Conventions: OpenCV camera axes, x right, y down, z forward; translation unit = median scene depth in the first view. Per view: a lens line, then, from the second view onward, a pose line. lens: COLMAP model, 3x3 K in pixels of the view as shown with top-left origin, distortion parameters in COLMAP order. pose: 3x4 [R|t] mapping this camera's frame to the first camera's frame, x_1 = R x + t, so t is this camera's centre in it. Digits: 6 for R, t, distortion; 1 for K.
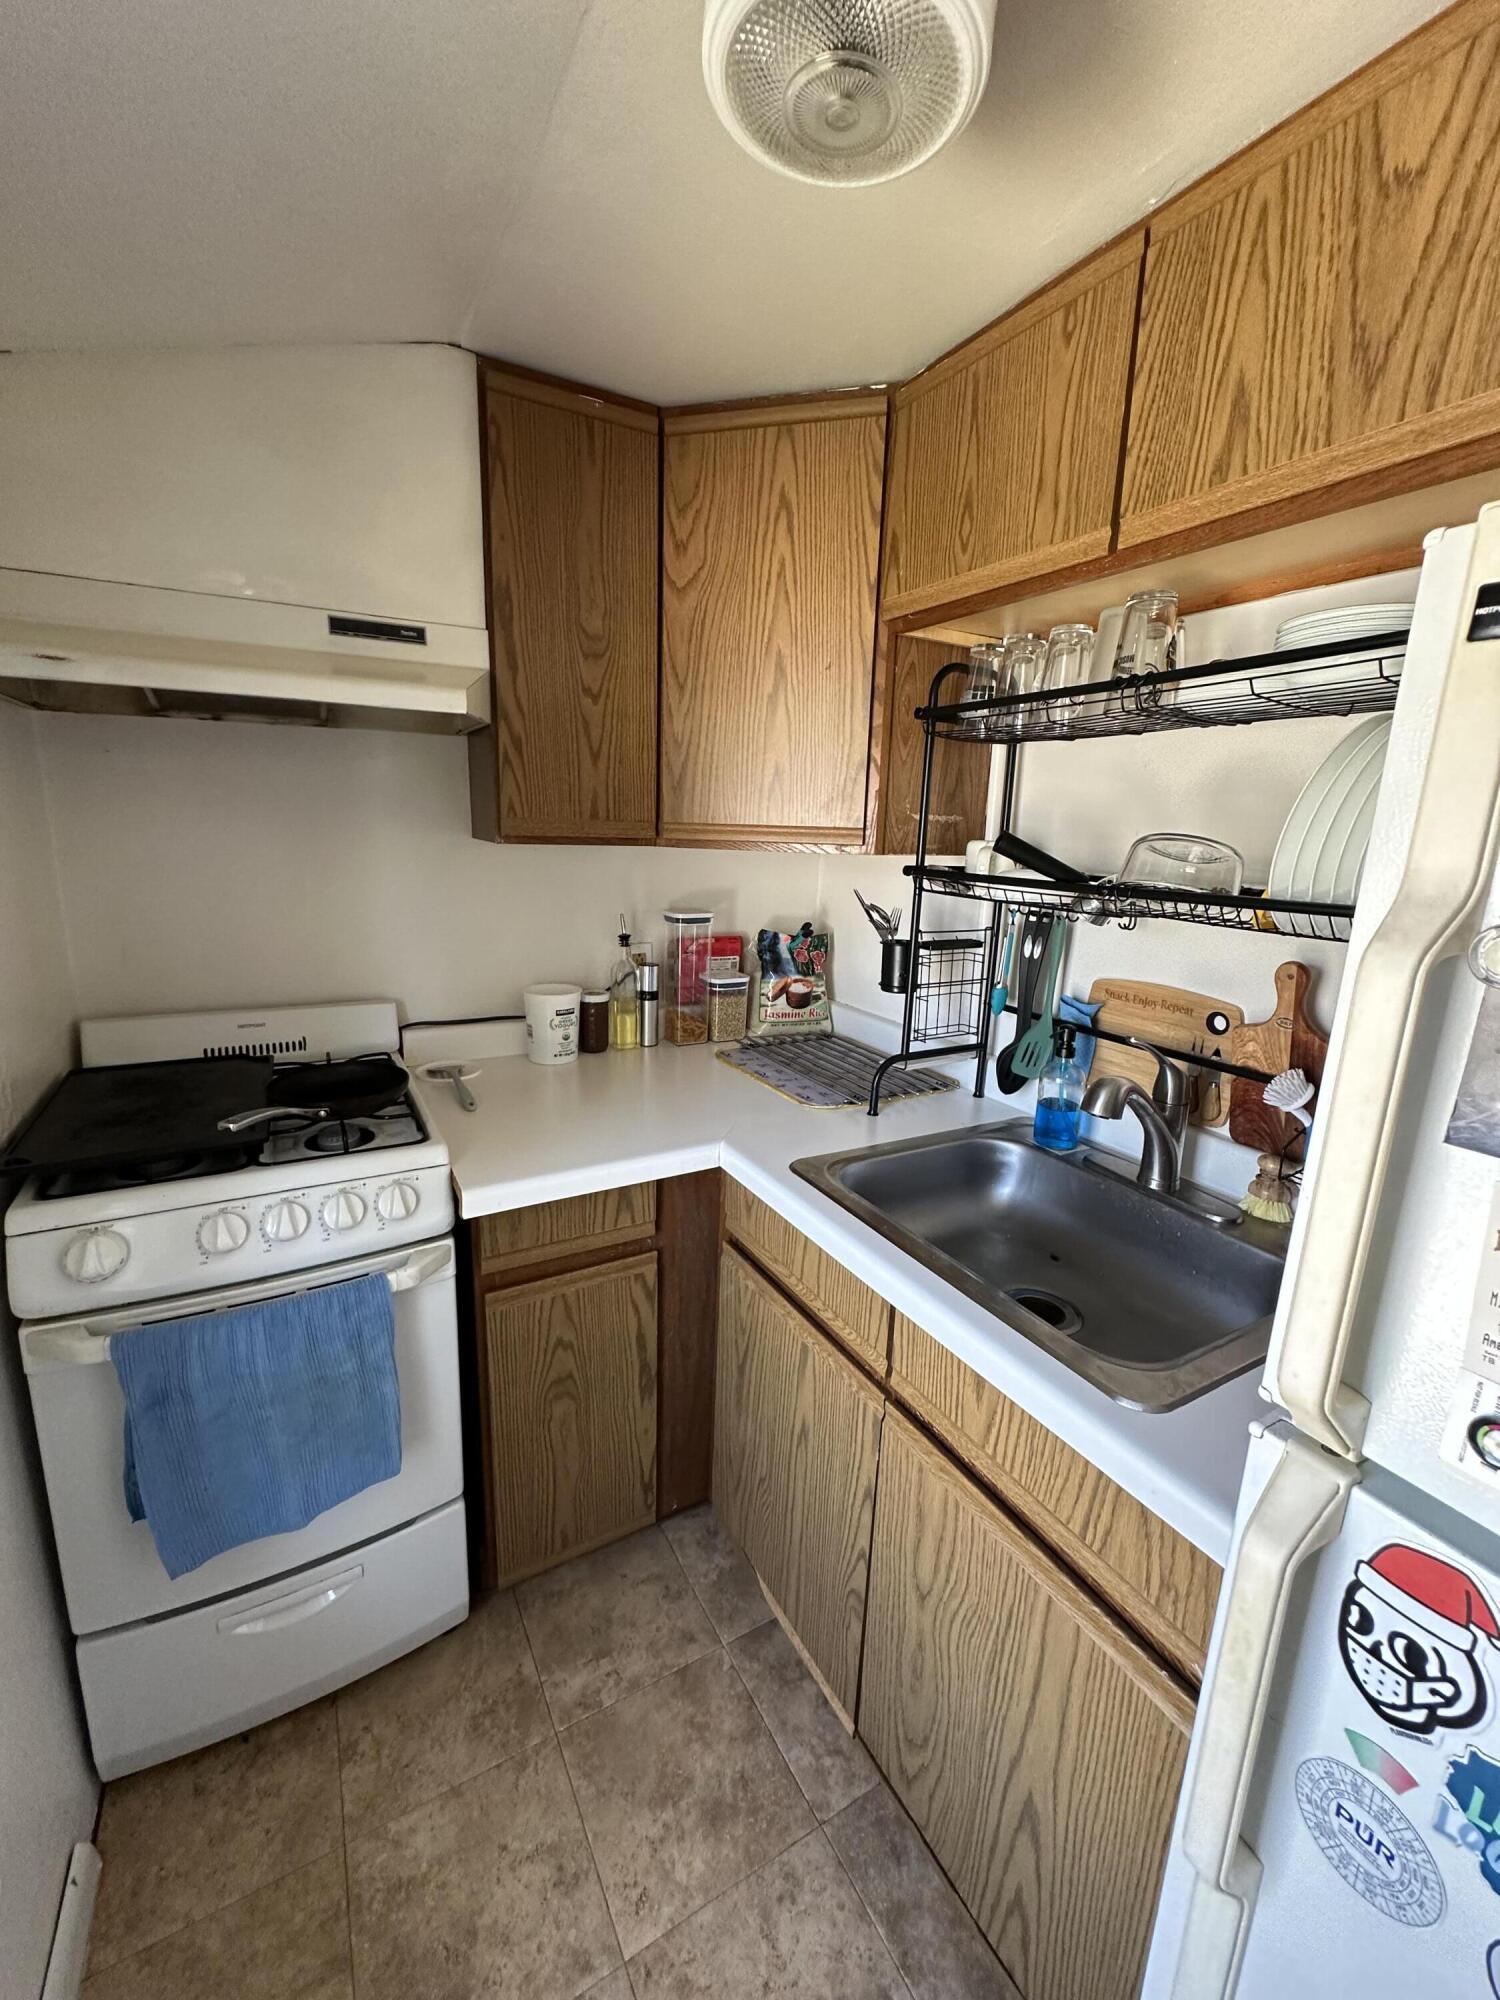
lens RADIAL K [[799.5, 0, 751.5], [0, 799.5, 1002.6], [0, 0, 1]] dist [-0.002157, 0.000235]
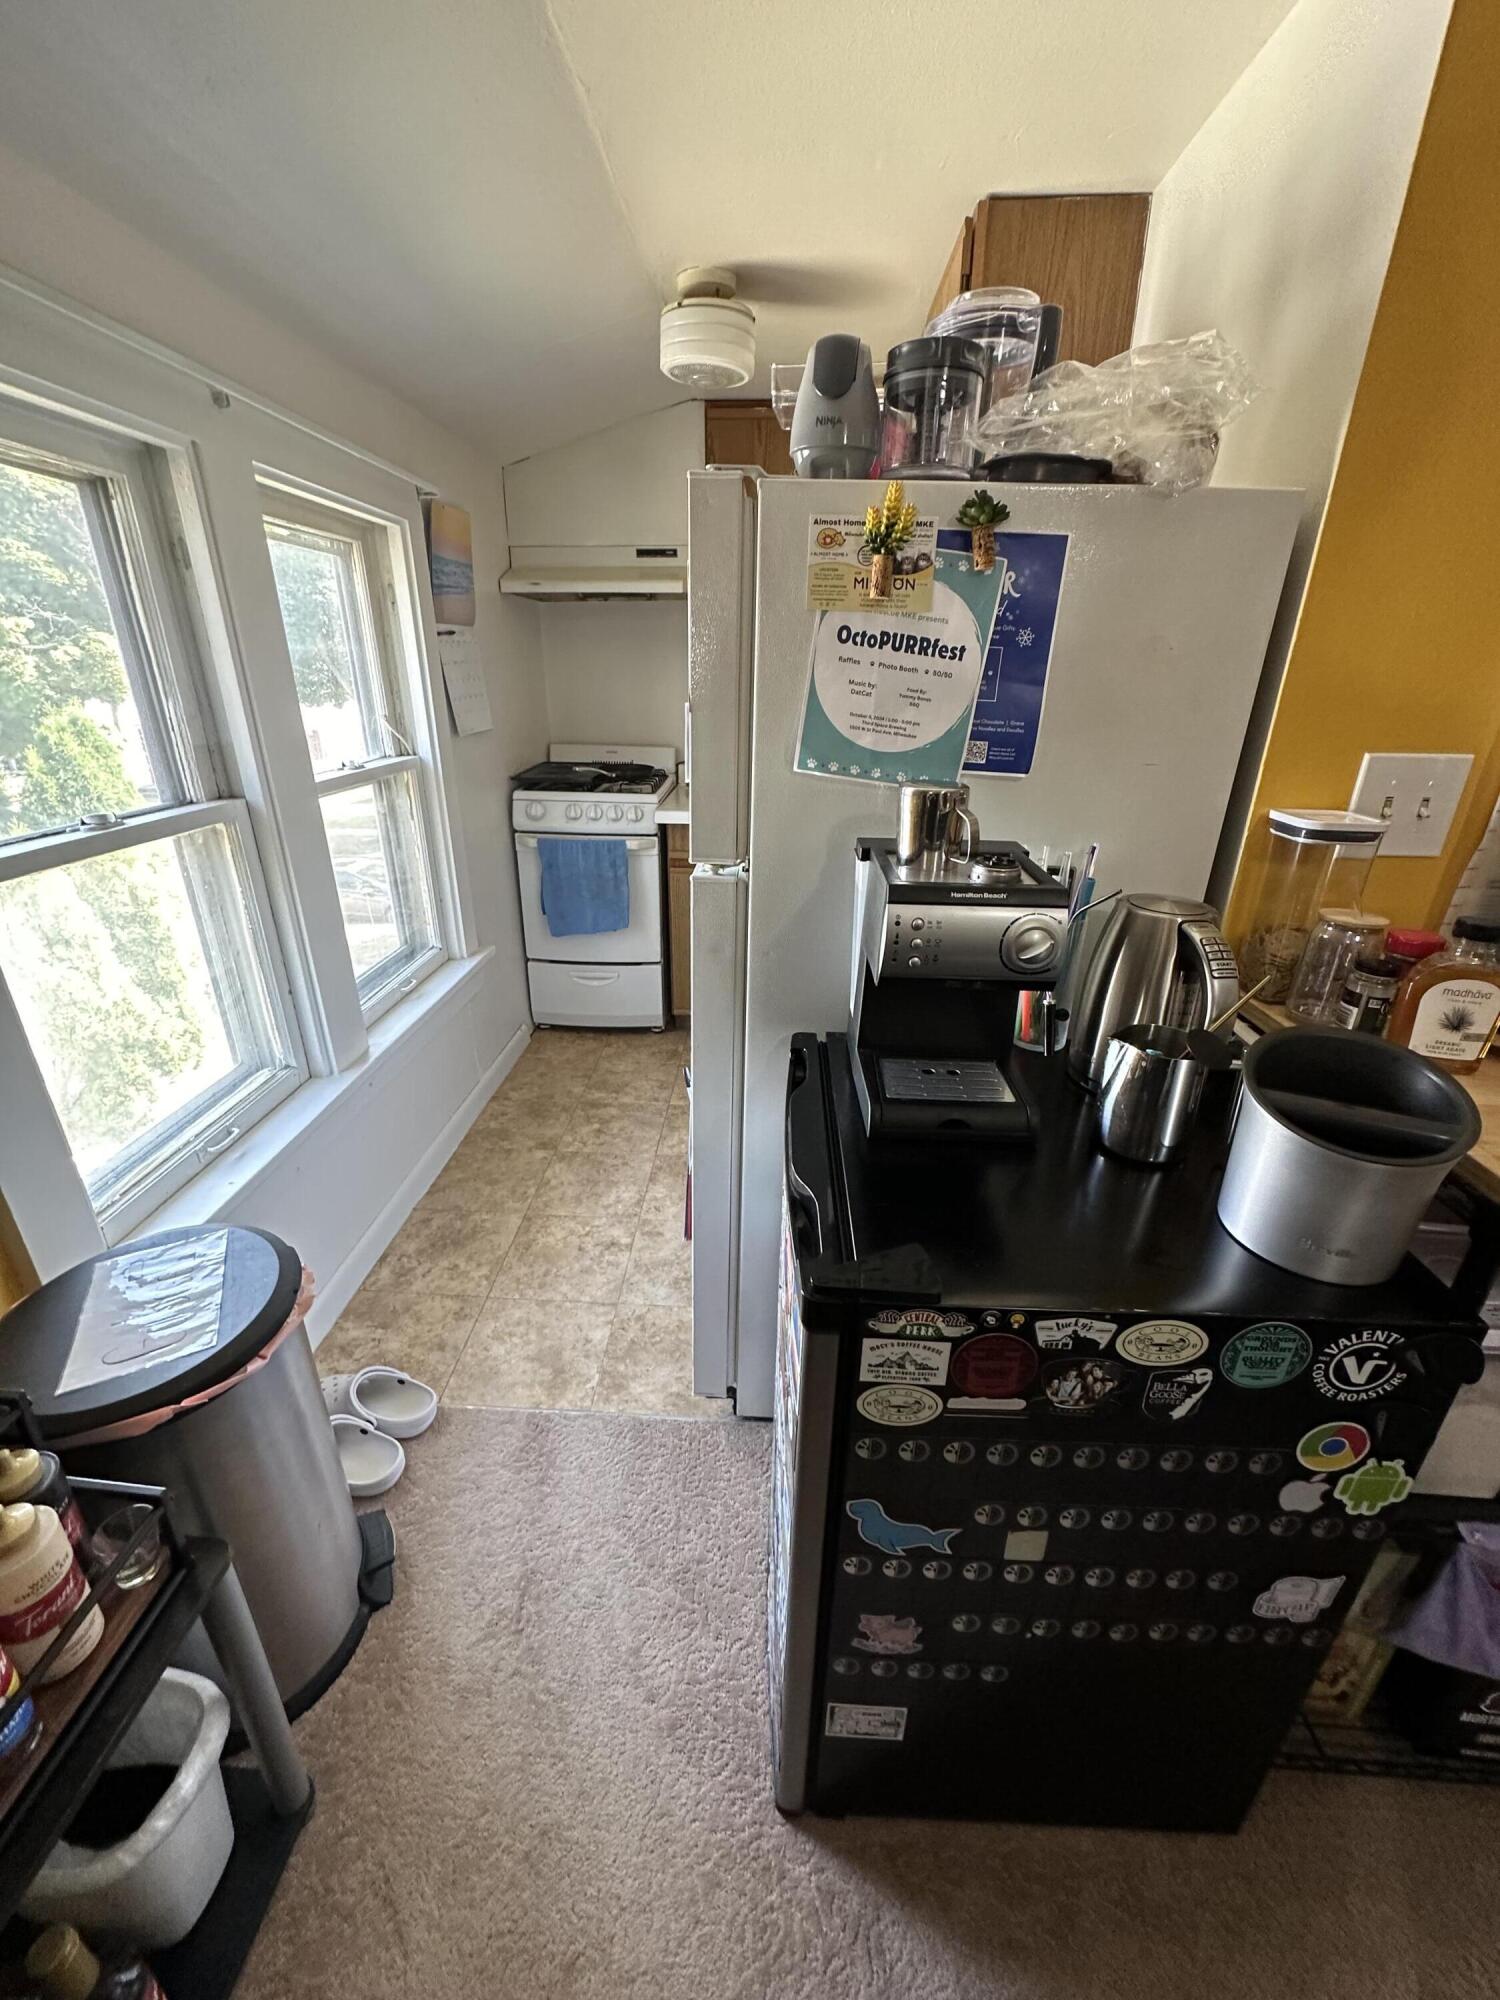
lens RADIAL K [[799.5, 0, 747.1], [0, 799.5, 994.8], [0, 0, 1]] dist [-0.002157, 0.000235]
pose [[0.845791, 0.189682, -0.498657, 1.194637], [-0.101200, 0.974735, 0.199125, 0.275952], [0.523828, -0.117954, 0.843618, -0.954532]]
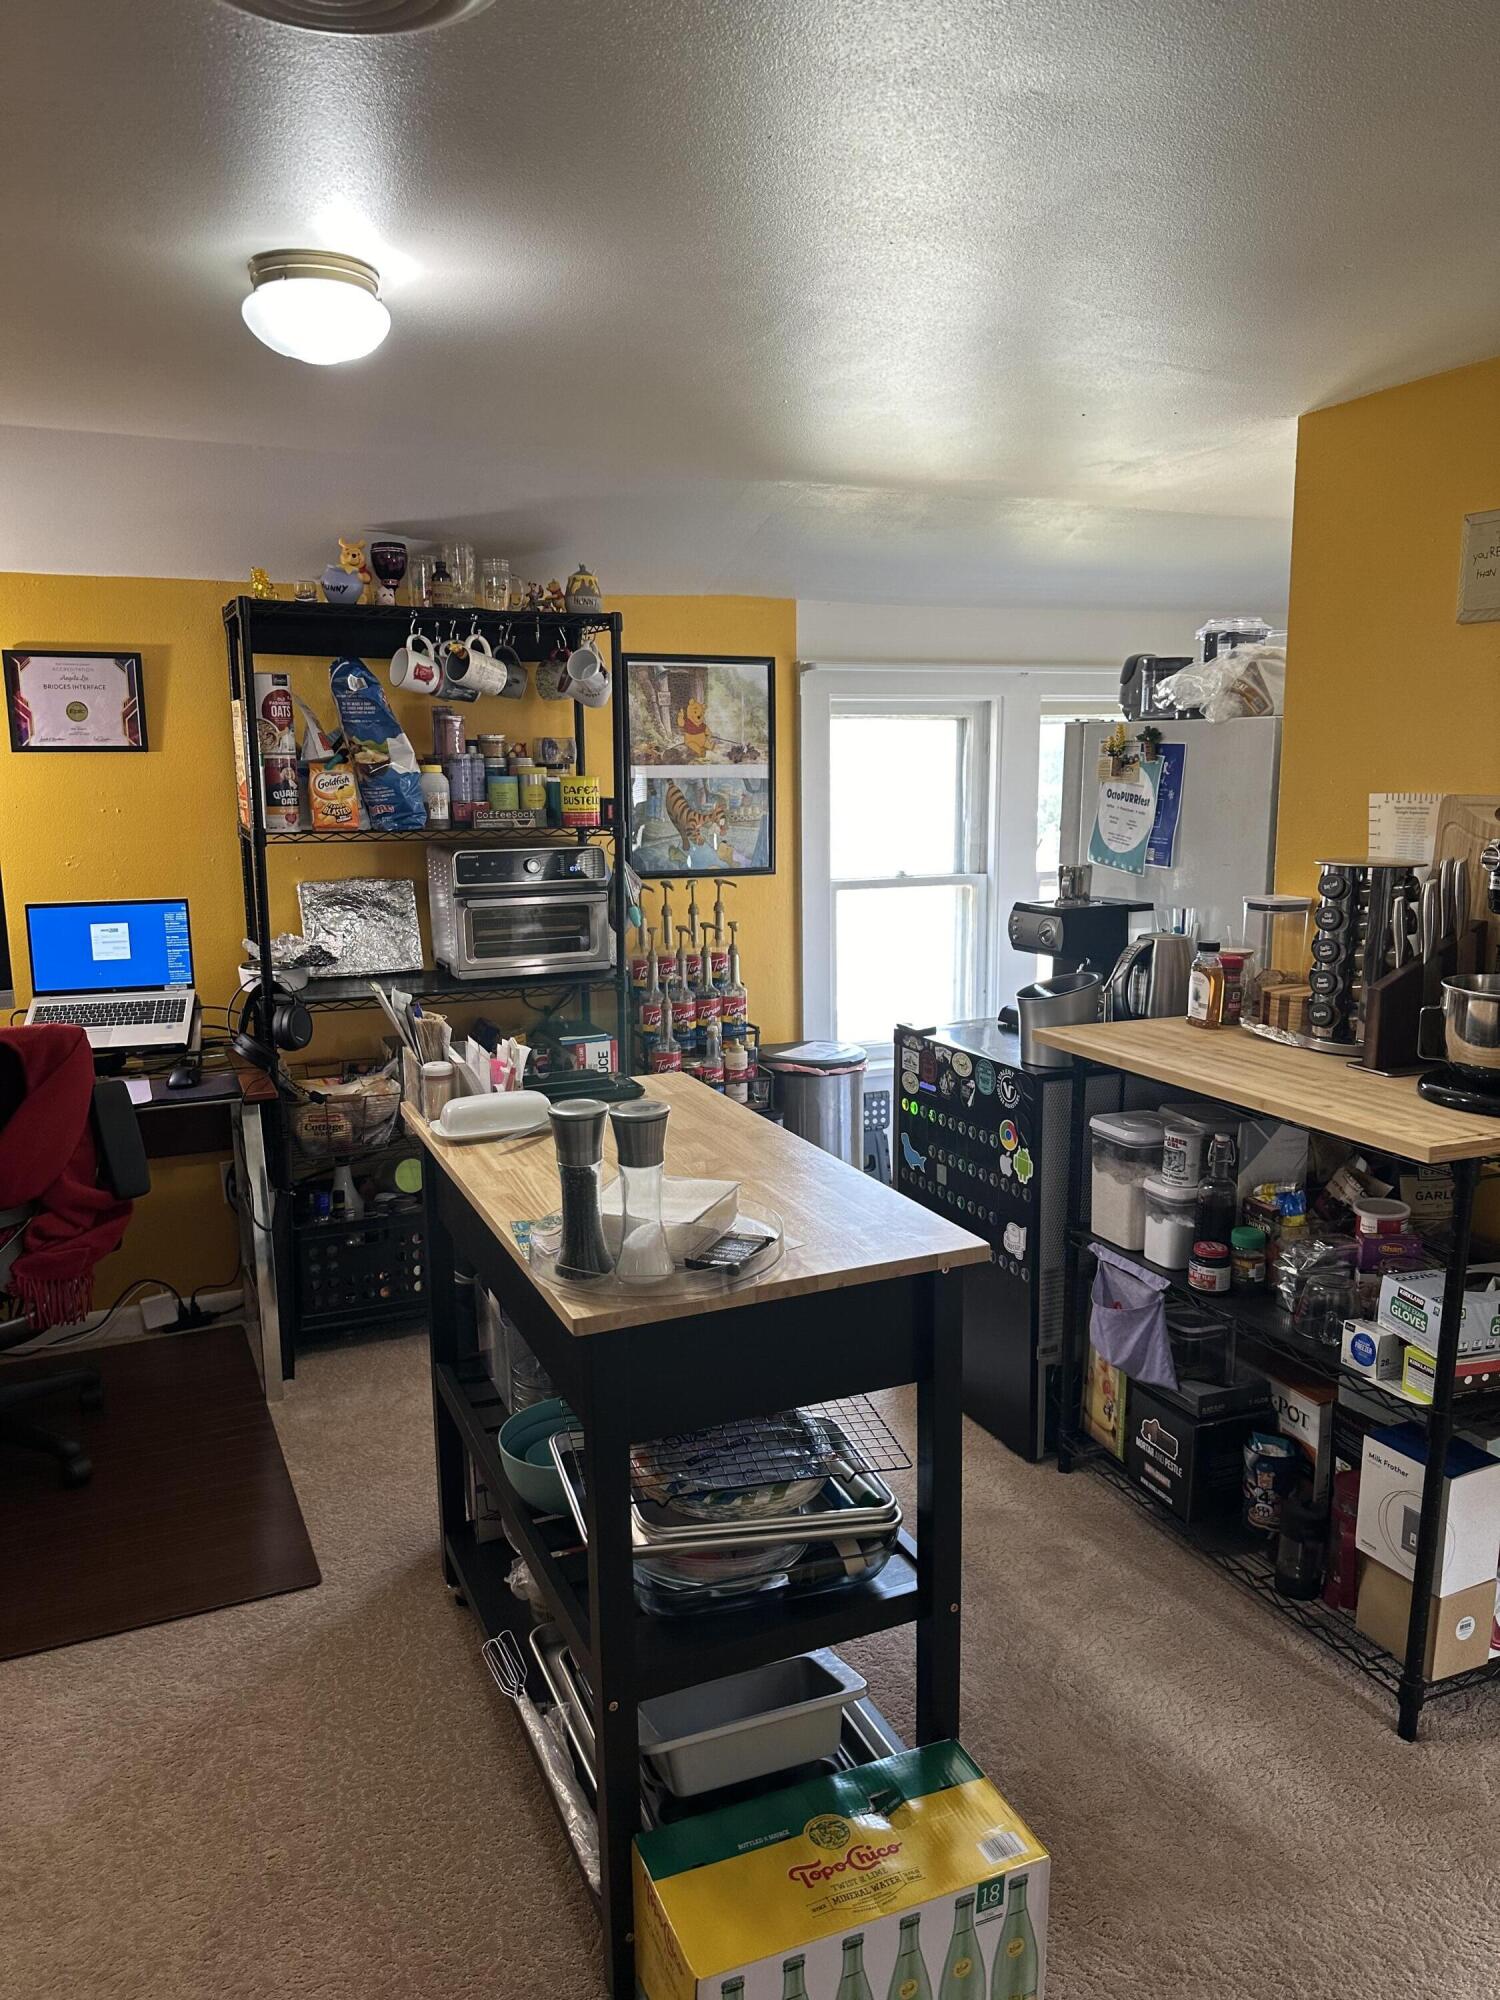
lens RADIAL K [[1400.9, 0, 747.6], [0, 1400.9, 1005.0], [0, 0, 1]] dist [0.003636, 0.000261]
pose [[-0.106133, 0.140681, -0.984350, 8.222723], [-0.196823, 0.967382, 0.159478, -0.017476], [0.974678, 0.210669, -0.074982, 0.141408]]
